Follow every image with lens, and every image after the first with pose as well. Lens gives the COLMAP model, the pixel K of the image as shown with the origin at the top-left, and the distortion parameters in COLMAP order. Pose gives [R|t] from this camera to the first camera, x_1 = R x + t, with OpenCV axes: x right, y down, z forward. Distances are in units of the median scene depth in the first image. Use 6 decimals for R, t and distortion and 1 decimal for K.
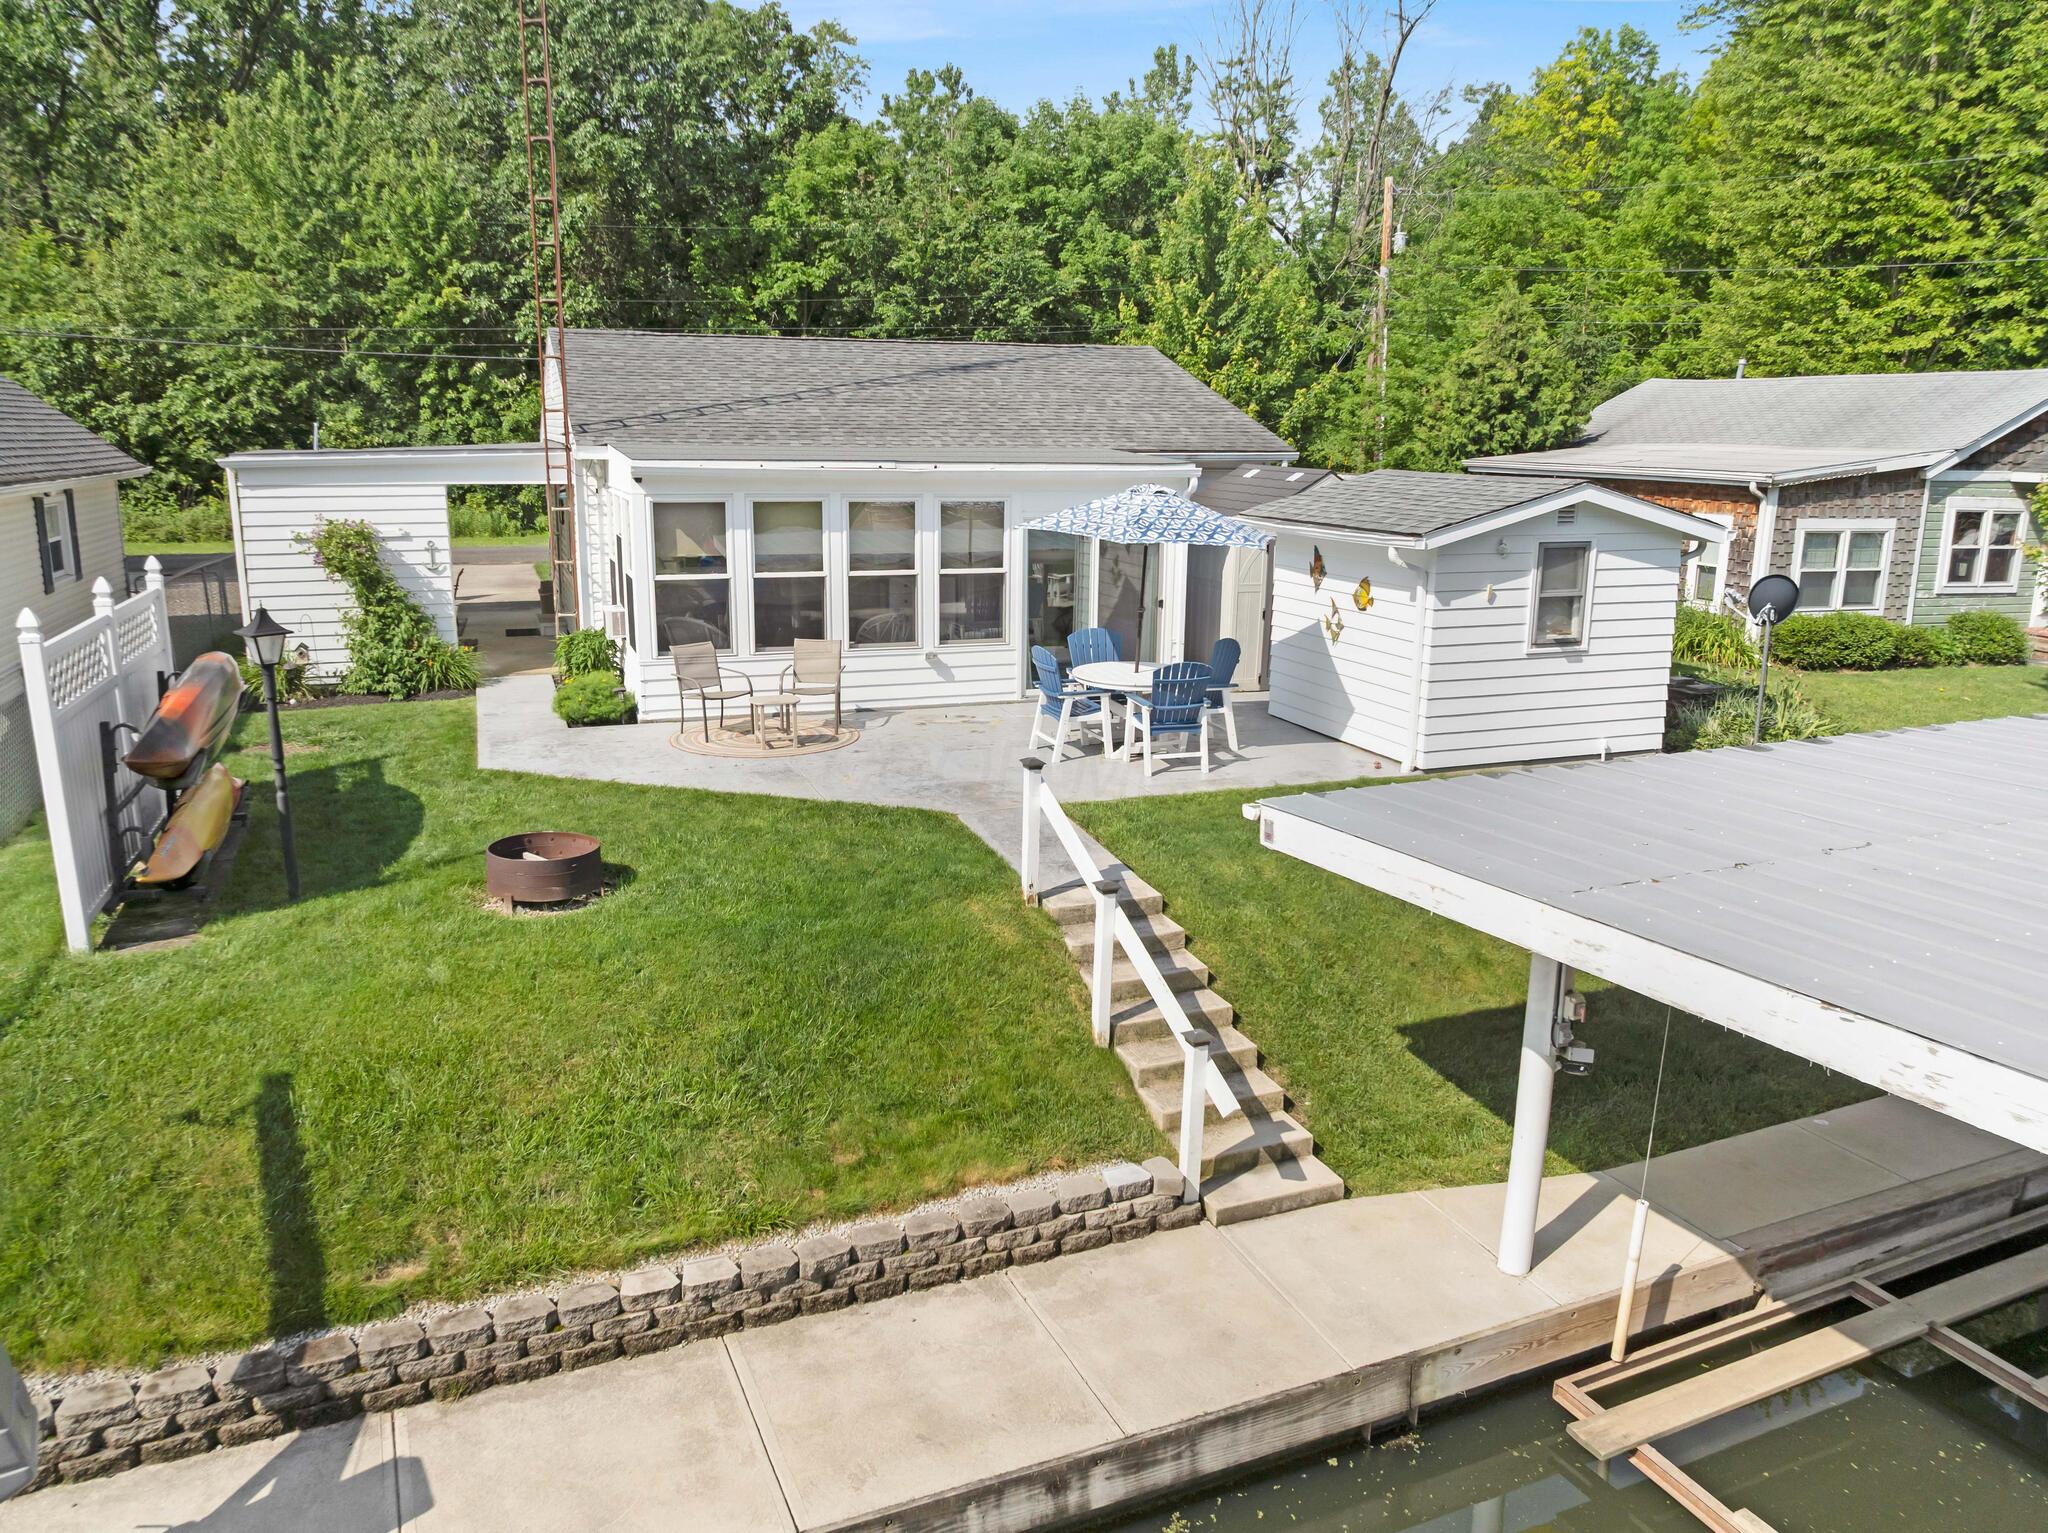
lens RADIAL K [[1479.4, 0, 1024.0], [0, 1479.4, 766.5], [0, 0, 1]] dist [-0.040675, -0.001309]
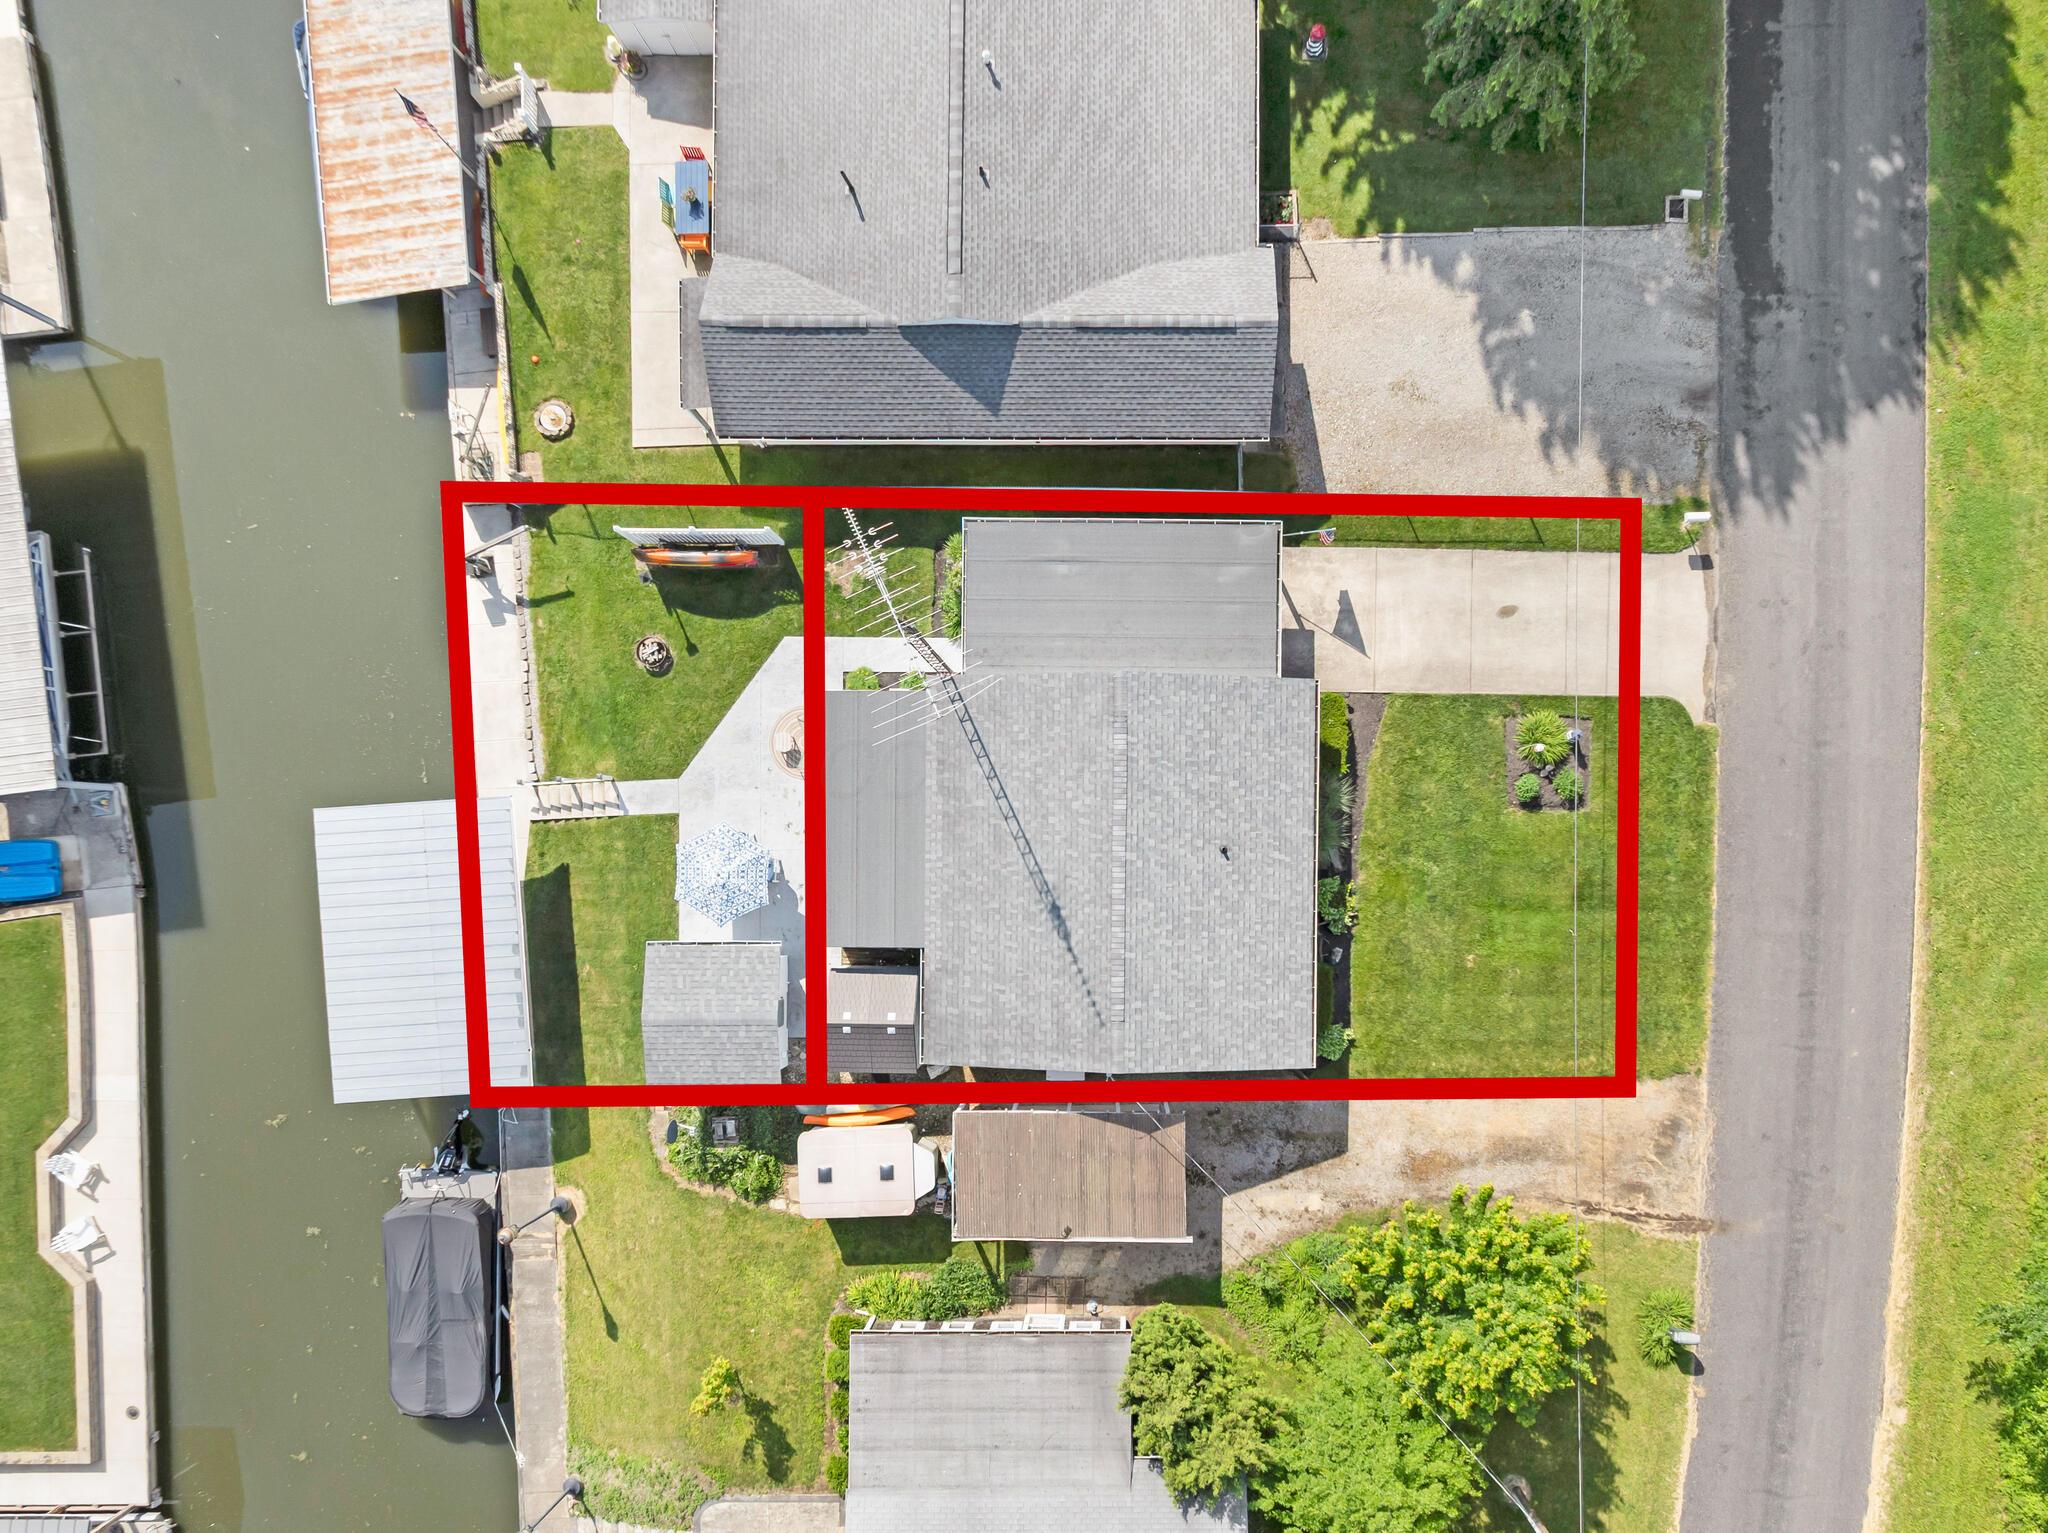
lens RADIAL K [[1452.5, 0, 1024.0], [0, 1452.5, 766.5], [0, 0, 1]] dist [-0.030776, -0.002039]
pose [[-0.341395, 0.939510, -0.027747, -0.286009], [-0.205741, -0.045891, 0.977530, -3.788295], [0.917126, 0.339432, 0.208963, 1.224713]]
